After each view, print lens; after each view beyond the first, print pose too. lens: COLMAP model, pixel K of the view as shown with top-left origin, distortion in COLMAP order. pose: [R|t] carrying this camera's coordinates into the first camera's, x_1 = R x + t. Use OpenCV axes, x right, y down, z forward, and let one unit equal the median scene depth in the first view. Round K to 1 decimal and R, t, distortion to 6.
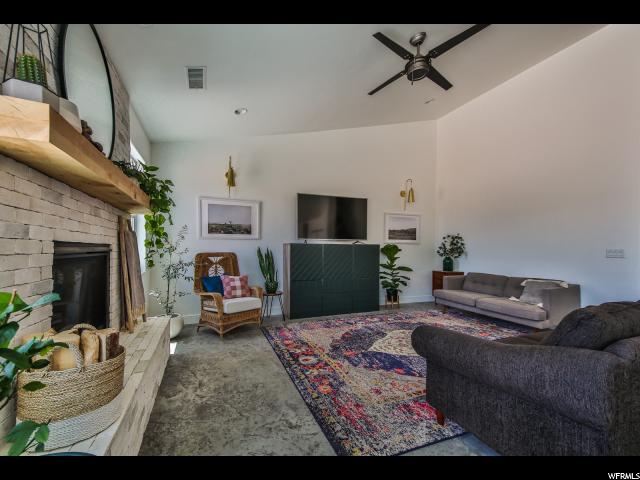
lens RADIAL K [[266.6, 0, 317.8], [0, 266.6, 243.5], [0, 0, 1]] dist [0.068247, -0.026244]
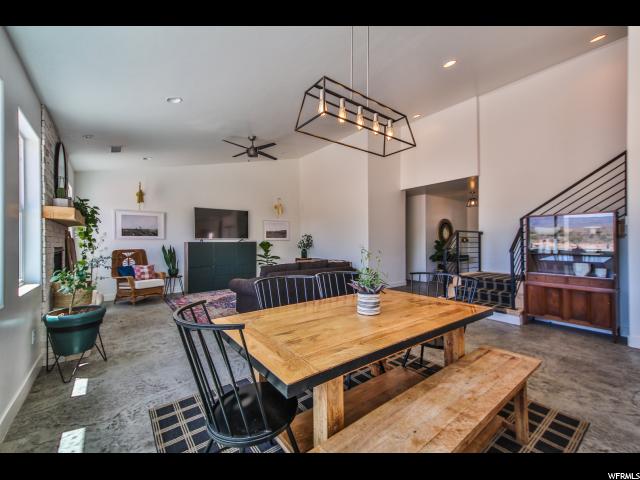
lens RADIAL K [[252.6, 0, 315.0], [0, 252.6, 236.5], [0, 0, 1]] dist [0.048136, -0.021054]
pose [[0.962319, -0.005765, 0.271863, 0.188582], [0.005879, 0.999983, 0.000396, -0.027827], [-0.271861, 0.001217, 0.962336, -0.543099]]
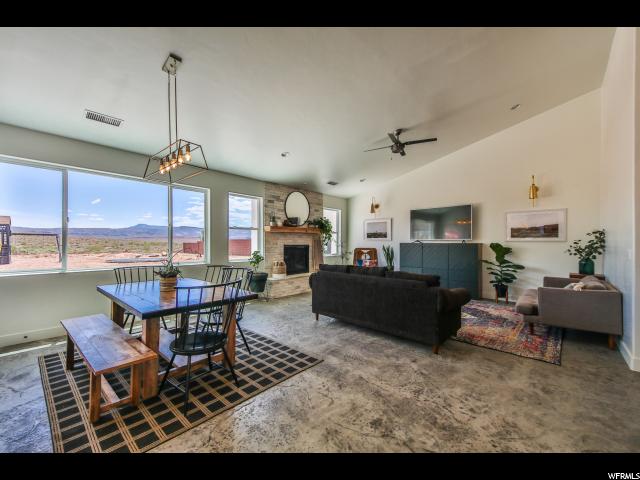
lens RADIAL K [[266.6, 0, 317.8], [0, 266.6, 243.5], [0, 0, 1]] dist [0.068247, -0.026244]
pose [[0.420648, -0.001987, -0.907222, 1.183899], [0.017160, 0.999836, 0.005767, -0.015811], [0.907062, -0.017994, 0.420613, -0.134426]]
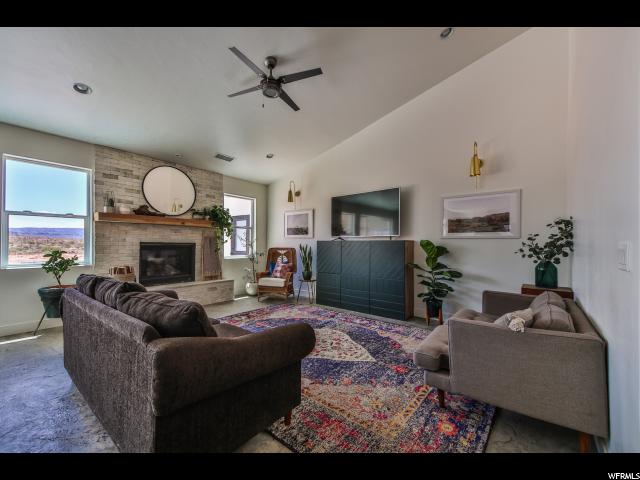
lens RADIAL K [[266.6, 0, 317.8], [0, 266.6, 243.5], [0, 0, 1]] dist [0.068247, -0.026244]
pose [[0.466799, -0.006452, -0.884340, 0.985942], [0.012075, 0.999927, -0.000921, 0.013032], [0.884281, -0.010248, 0.466842, 0.448322]]
